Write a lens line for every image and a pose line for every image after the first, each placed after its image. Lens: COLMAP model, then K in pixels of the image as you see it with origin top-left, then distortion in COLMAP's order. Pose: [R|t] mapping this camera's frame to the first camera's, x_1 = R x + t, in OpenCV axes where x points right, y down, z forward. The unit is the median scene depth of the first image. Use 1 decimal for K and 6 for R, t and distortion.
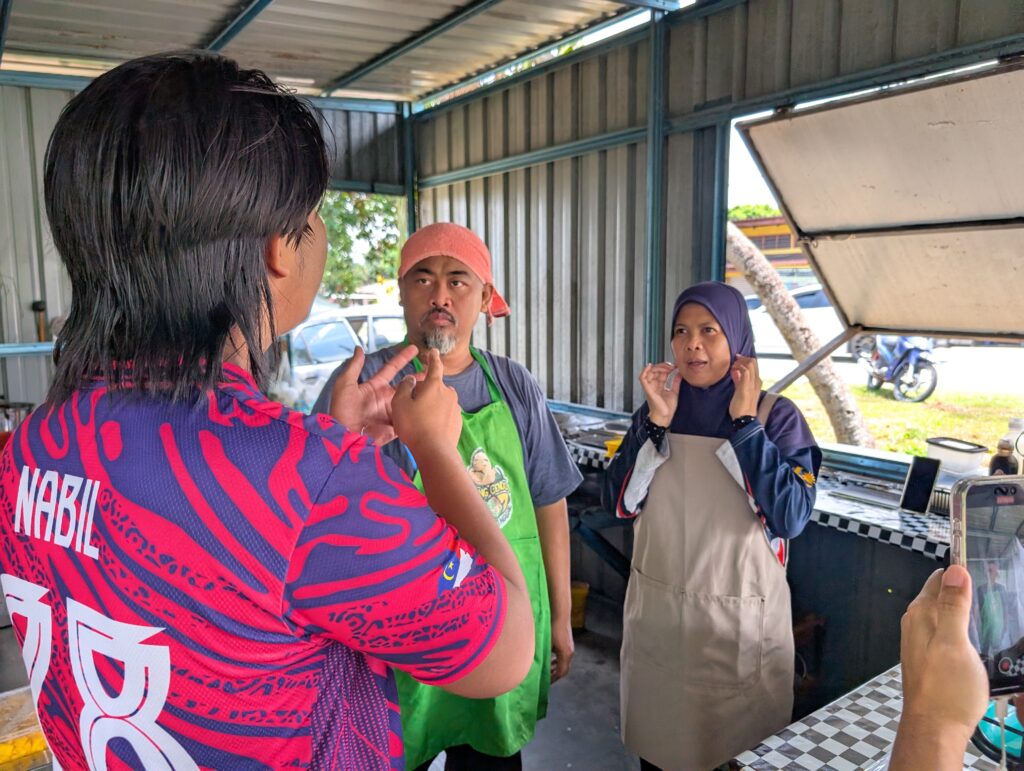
lens RADIAL K [[758.2, 0, 508.9], [0, 758.2, 384.3], [0, 0, 1]] dist [0.013222, -0.010044]
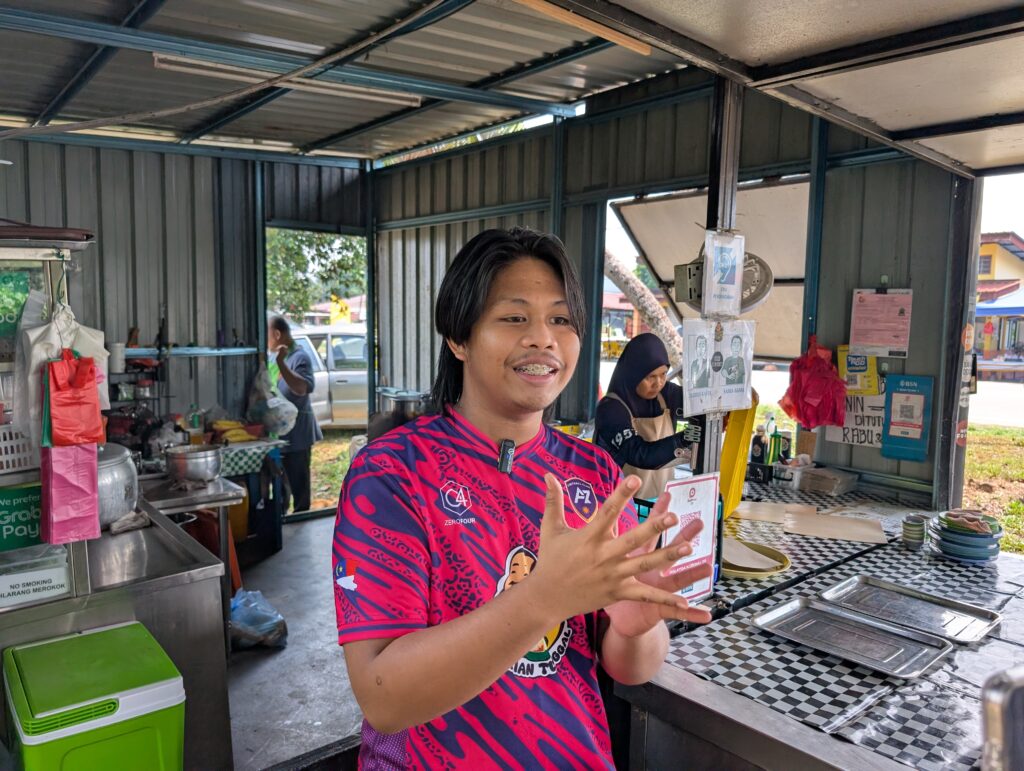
lens RADIAL K [[758.2, 0, 514.7], [0, 758.2, 390.1], [0, 0, 1]] dist [0.013222, -0.010044]
pose [[0.997316, 0.019434, 0.070595, 0.020801], [-0.017923, 0.999598, -0.021968, 0.020642], [-0.070994, 0.020644, 0.997263, -0.233905]]
